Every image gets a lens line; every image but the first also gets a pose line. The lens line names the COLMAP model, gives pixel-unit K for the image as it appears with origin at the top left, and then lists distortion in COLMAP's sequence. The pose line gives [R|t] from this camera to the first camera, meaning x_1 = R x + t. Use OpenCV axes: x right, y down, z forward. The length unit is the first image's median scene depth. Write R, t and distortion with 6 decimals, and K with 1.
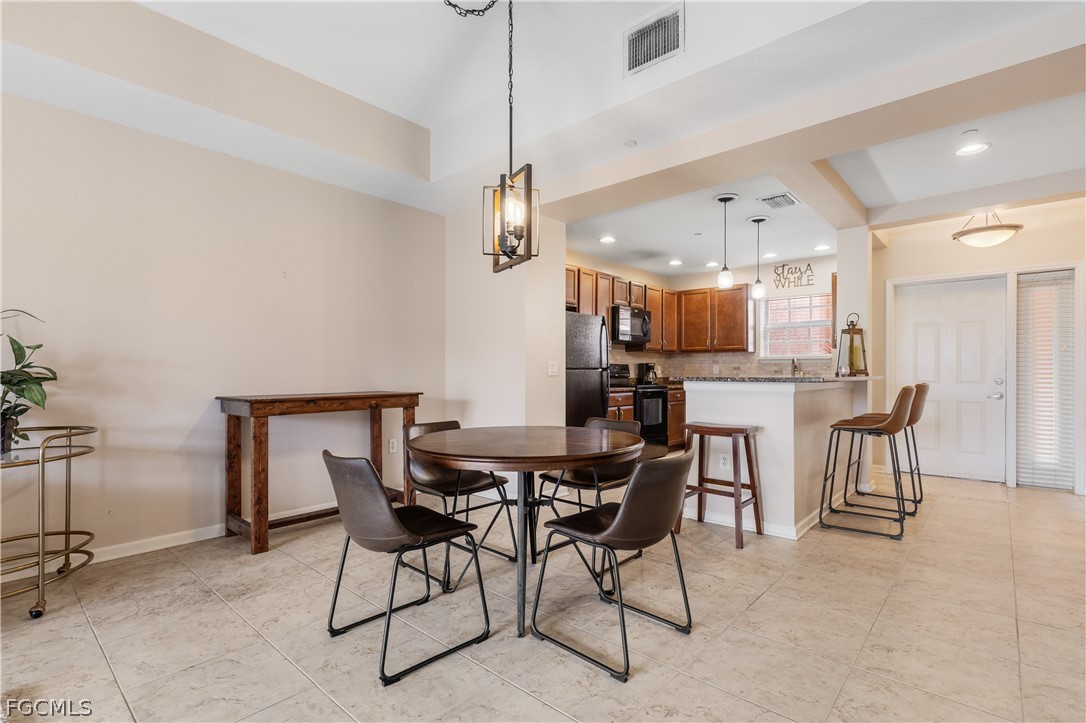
lens RADIAL K [[506.5, 0, 540.6], [0, 506.5, 371.8], [0, 0, 1]] dist [0.003219, 0.000337]
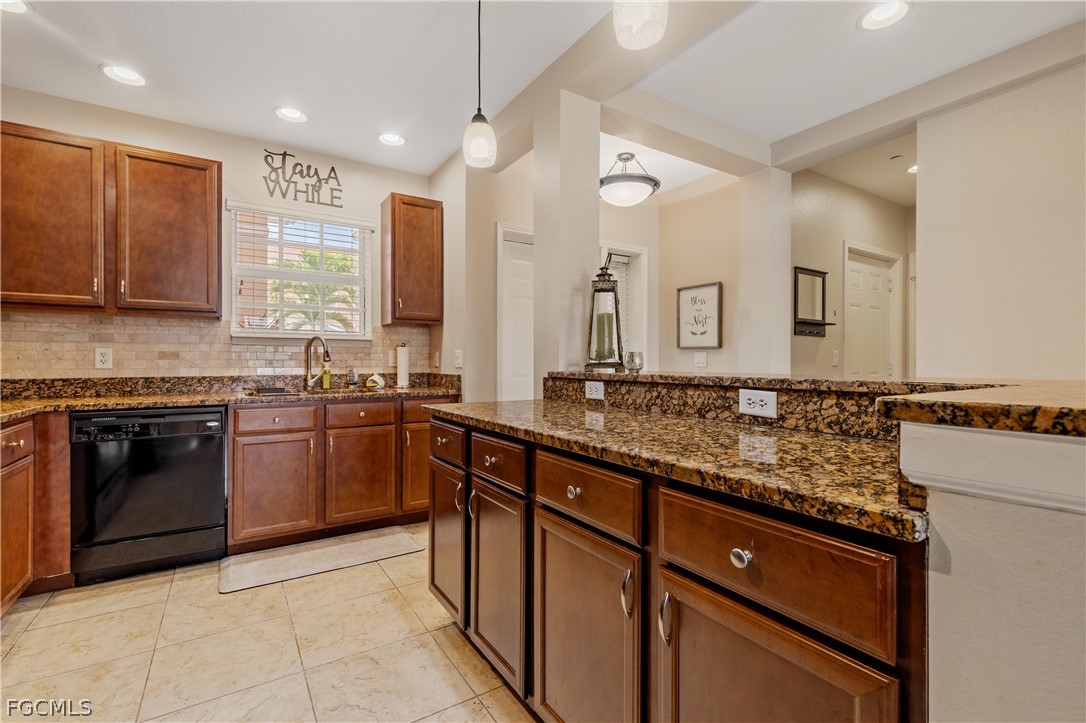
lens RADIAL K [[489.0, 0, 543.0], [0, 489.0, 361.5], [0, 0, 1]] dist [0.004075, 0.000122]
pose [[0.265983, -0.000320, 0.963978, 0.098282], [0.000995, 1.000000, 0.000058, -0.001642], [-0.963977, 0.000944, 0.265983, 0.828938]]
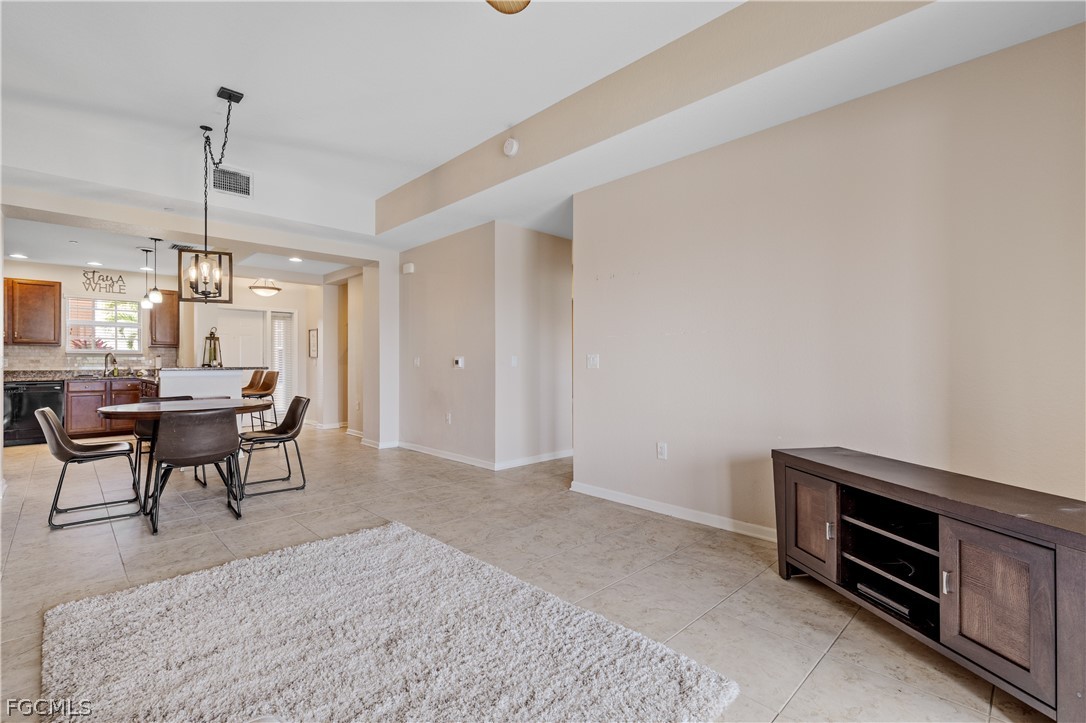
lens RADIAL K [[489.0, 0, 543.0], [0, 489.0, 361.5], [0, 0, 1]] dist [0.004075, 0.000122]
pose [[0.064993, 0.002525, 0.997883, -0.754283], [0.003758, 0.999989, -0.002775, 0.000152], [-0.997879, 0.003930, 0.064983, -0.115059]]
